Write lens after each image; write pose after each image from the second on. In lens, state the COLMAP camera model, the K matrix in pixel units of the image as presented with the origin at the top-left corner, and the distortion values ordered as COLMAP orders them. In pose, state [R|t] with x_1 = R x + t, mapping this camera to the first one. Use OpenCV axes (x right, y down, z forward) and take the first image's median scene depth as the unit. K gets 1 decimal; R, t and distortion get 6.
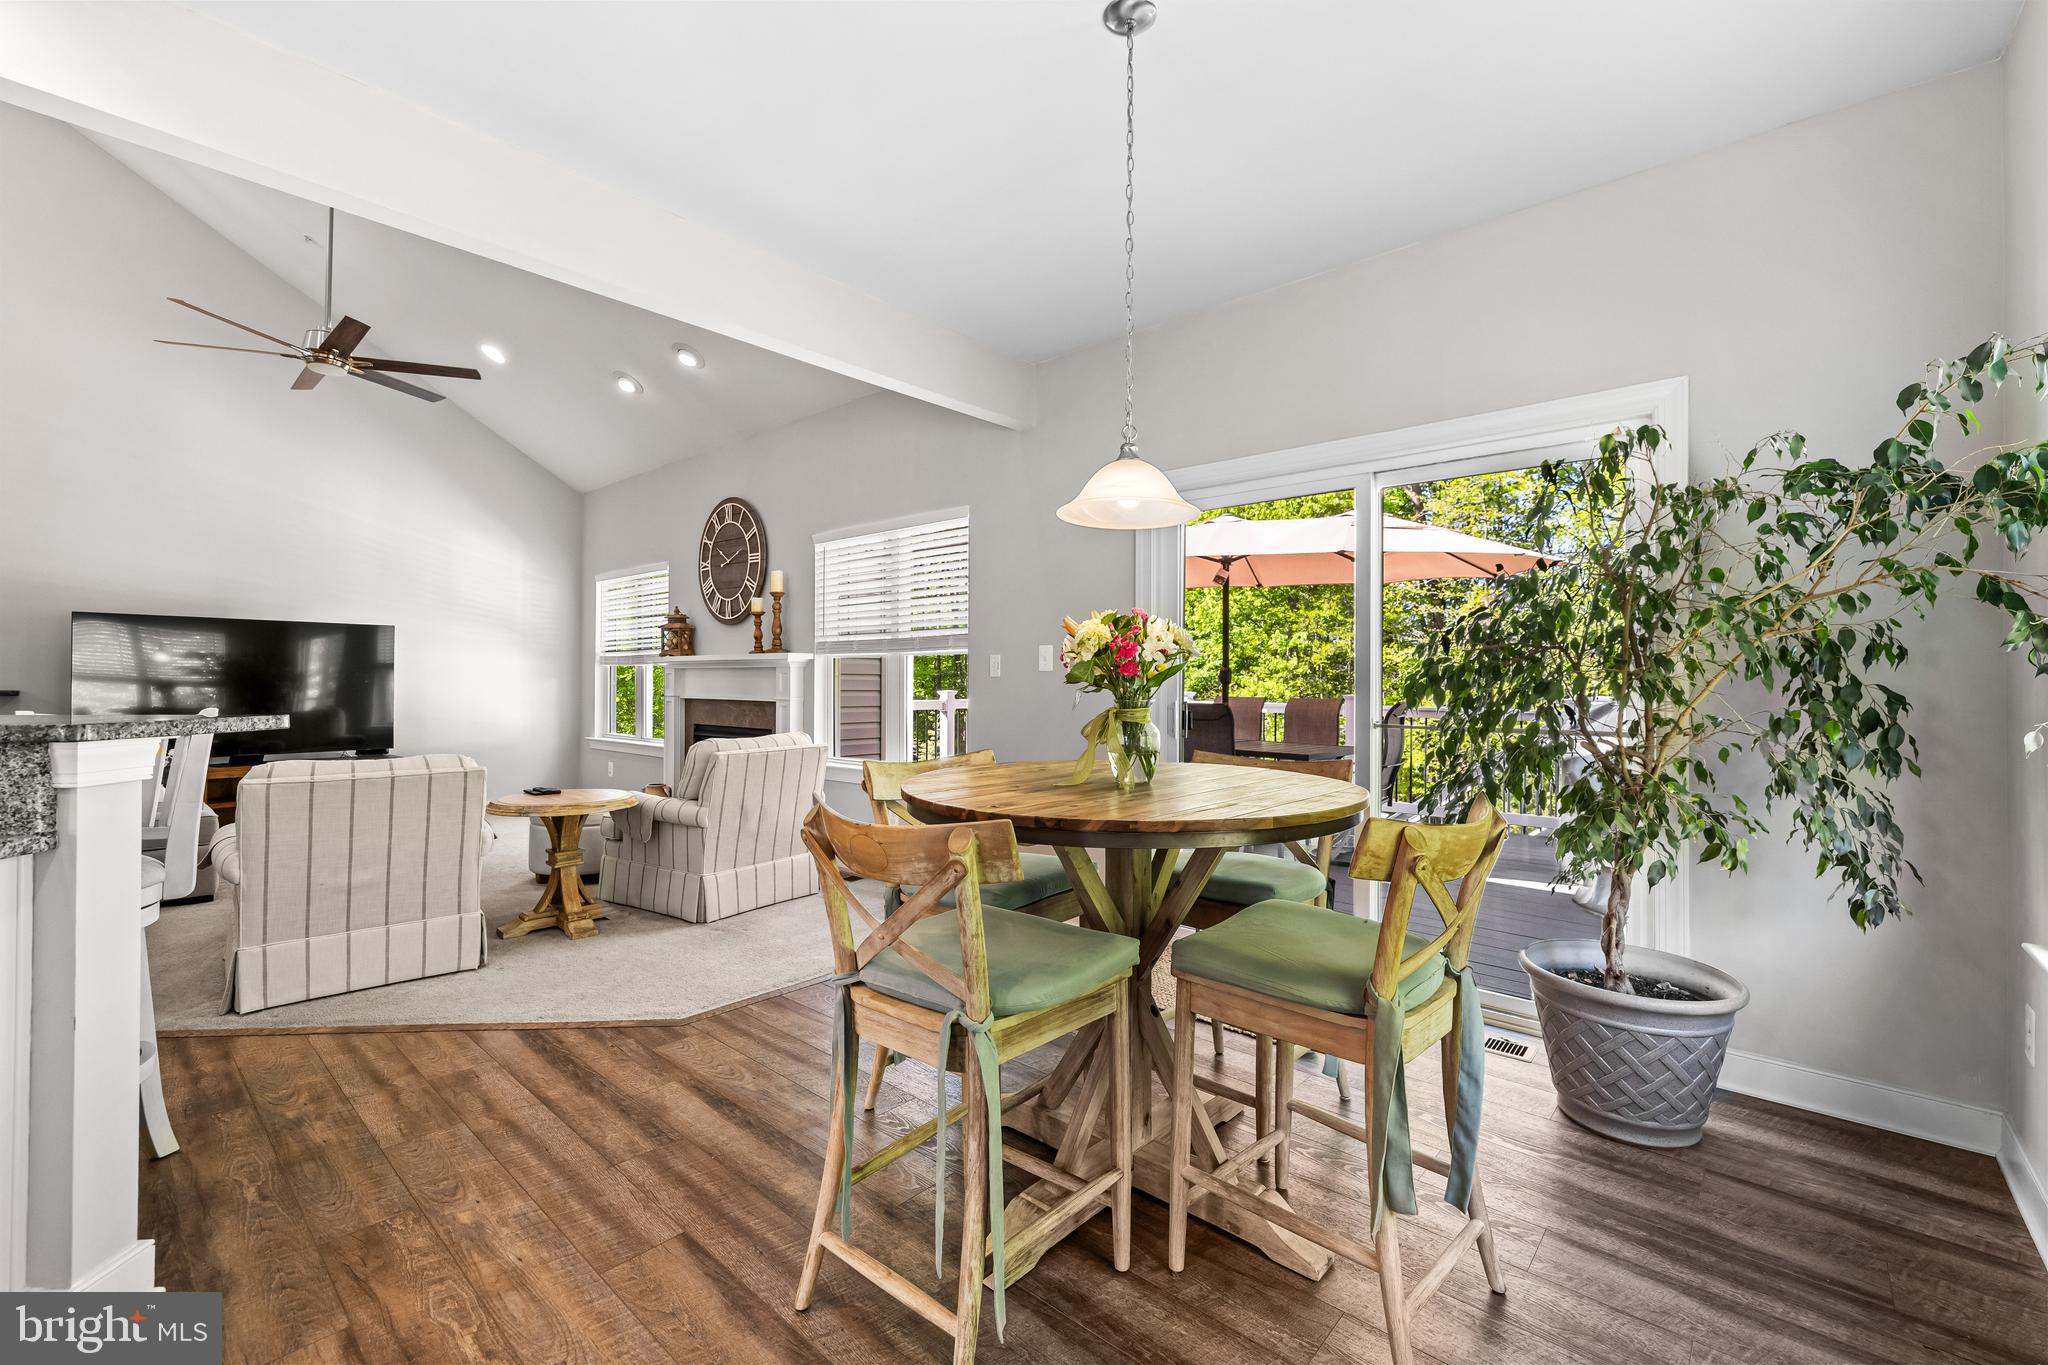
lens RADIAL K [[857.3, 0, 1027.8], [0, 857.3, 675.2], [0, 0, 1]] dist [0.001067, -0.000053]
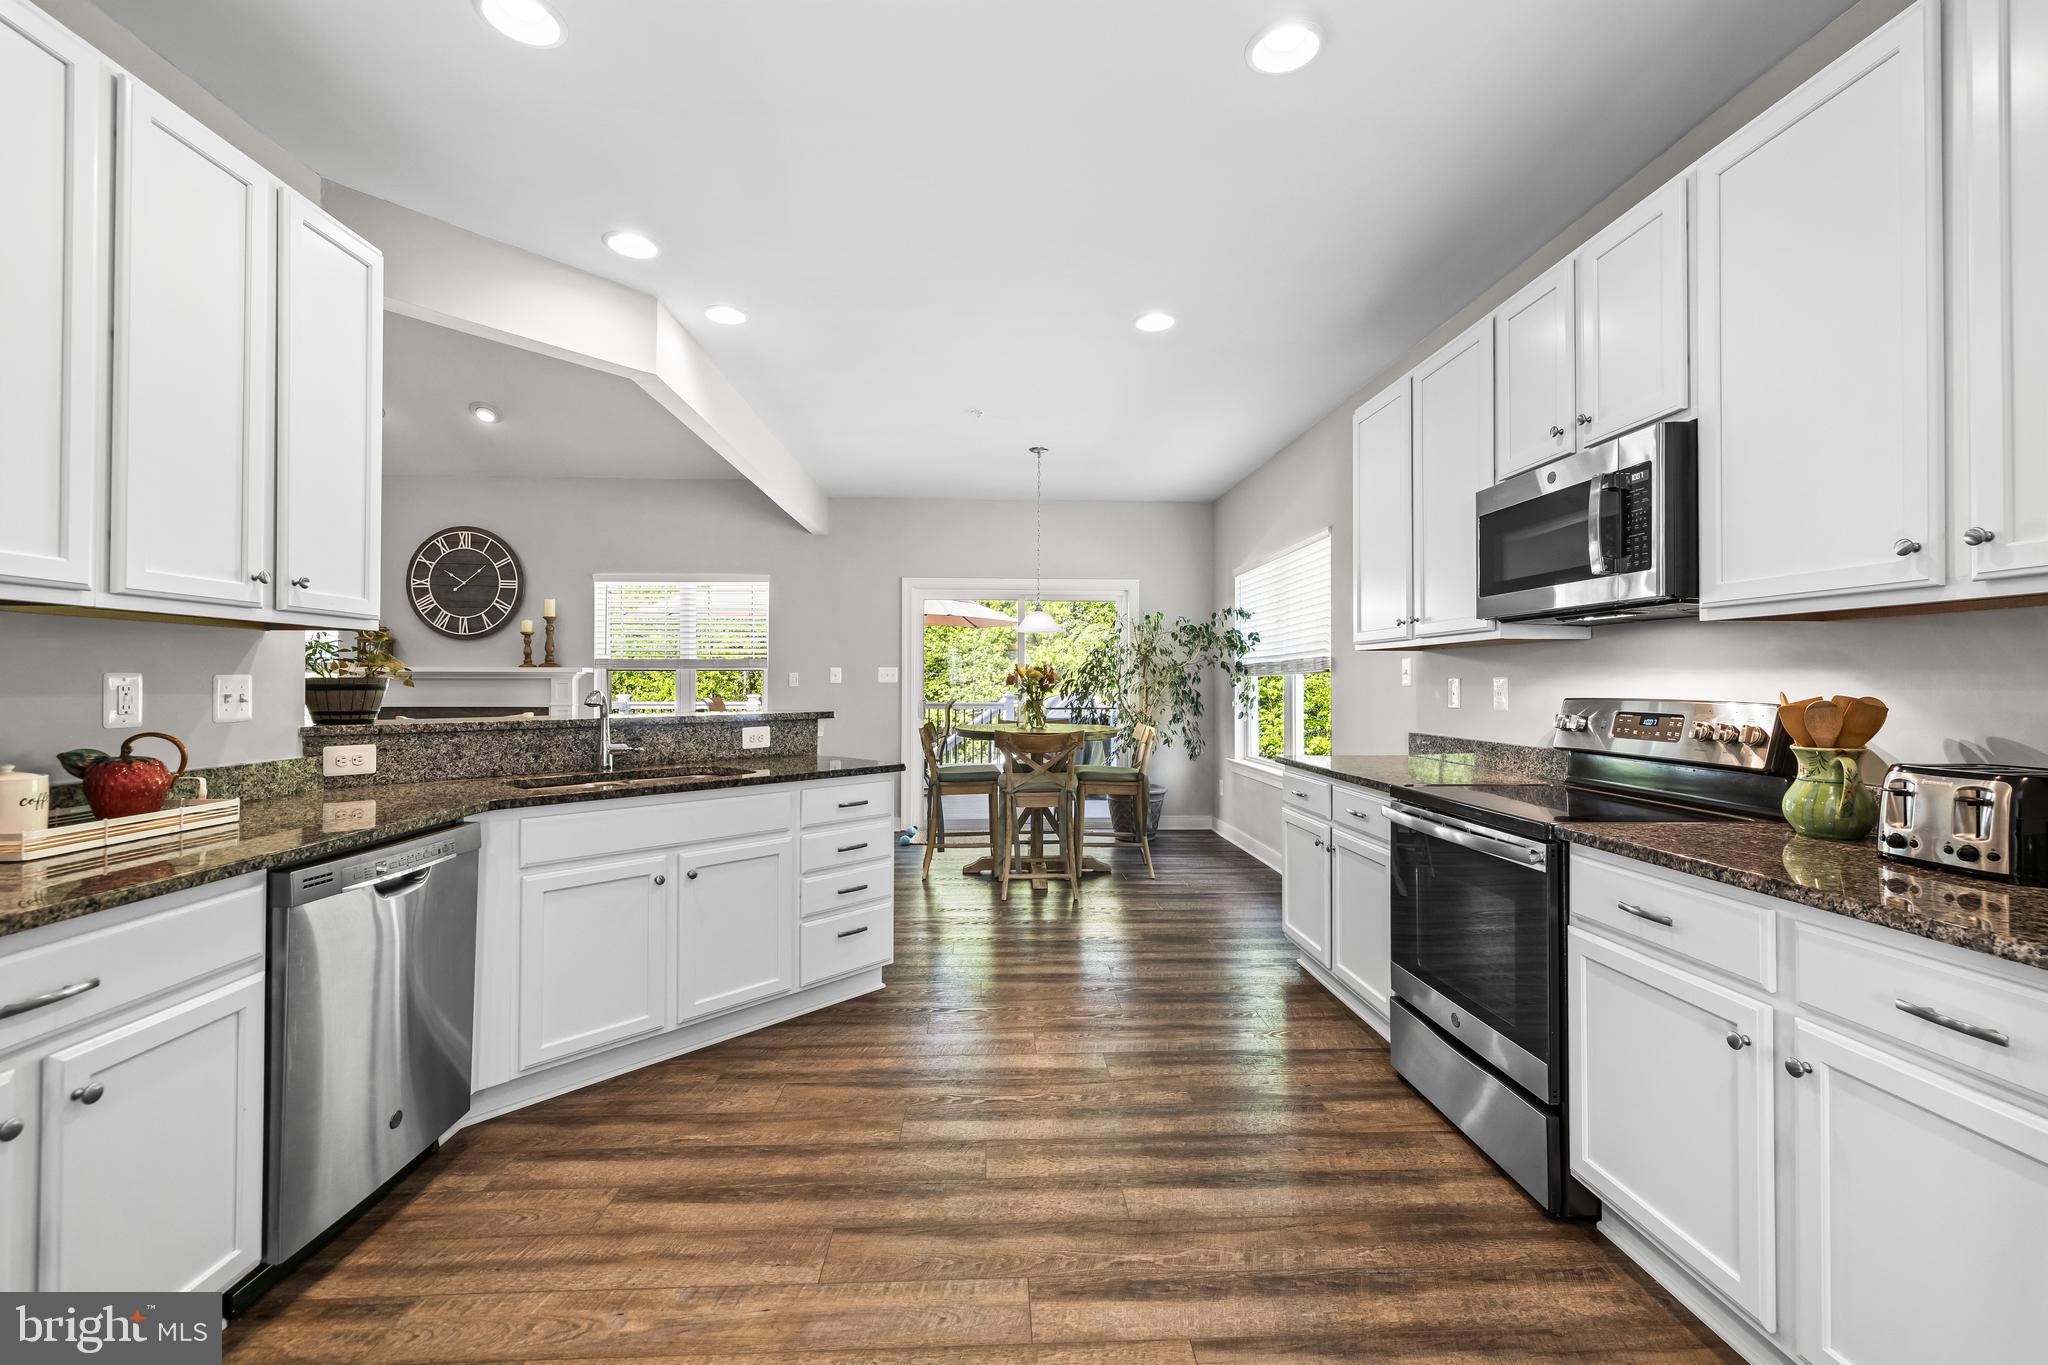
lens RADIAL K [[857.3, 0, 1027.8], [0, 857.3, 675.2], [0, 0, 1]] dist [0.001067, -0.000053]
pose [[0.713204, 0.004407, 0.700942, -0.814128], [-0.002537, 0.999990, -0.003706, -0.013986], [-0.700952, 0.000865, 0.713208, -0.418457]]
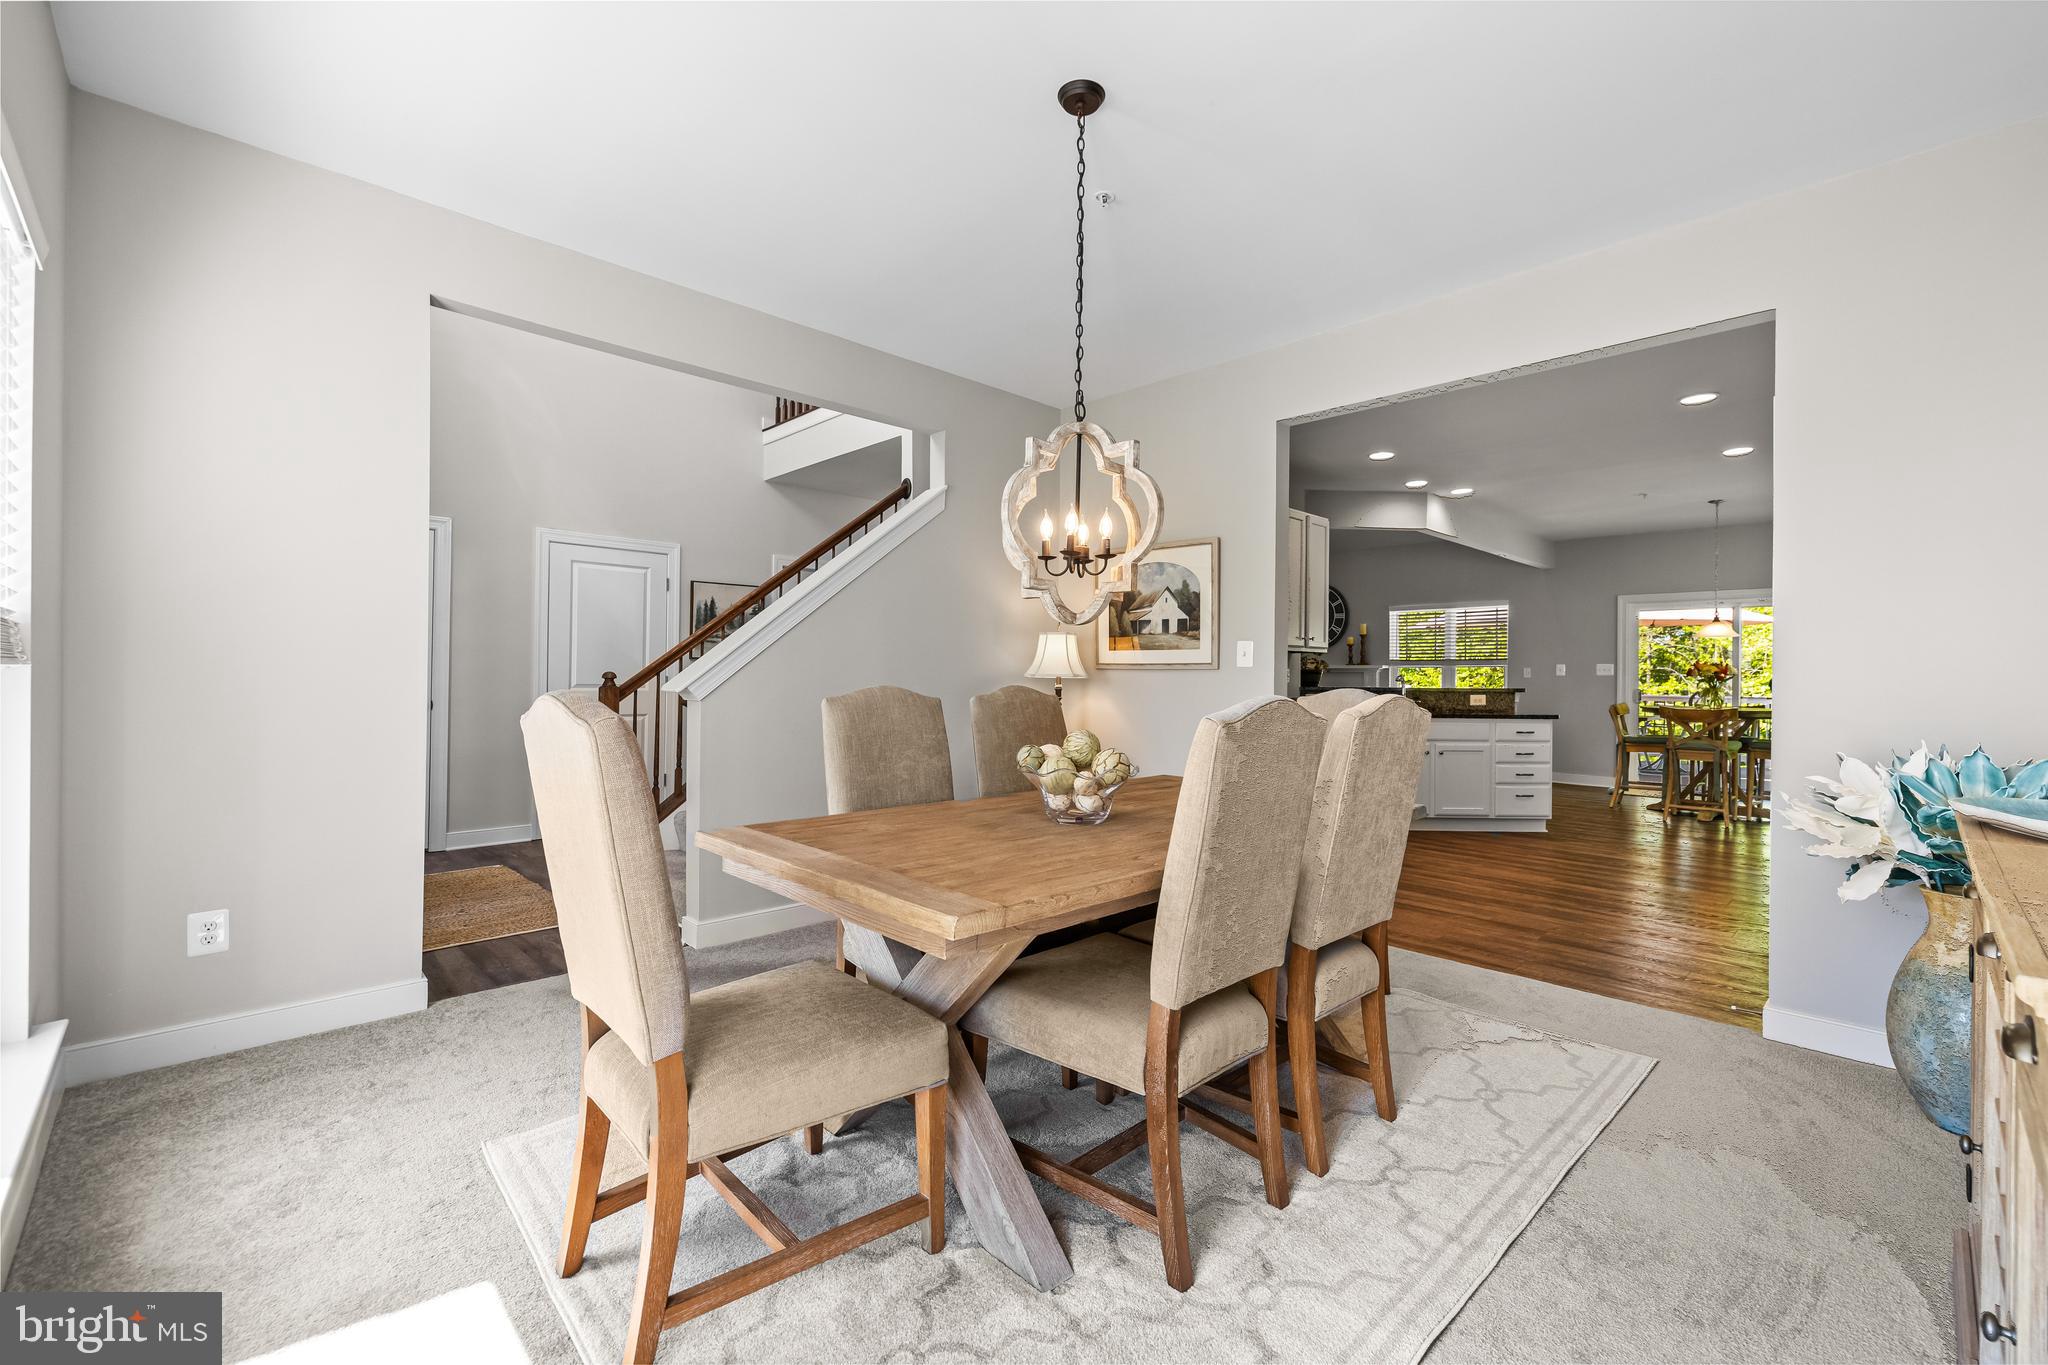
lens RADIAL K [[853.0, 0, 1024.1], [0, 853.0, 672.1], [0, 0, 1]] dist [0.000349, 0.000013]
pose [[0.996873, 0.006740, -0.078734, -1.139111], [-0.006794, 0.999977, -0.000413, -0.003575], [0.078729, 0.000947, 0.996896, -1.289890]]
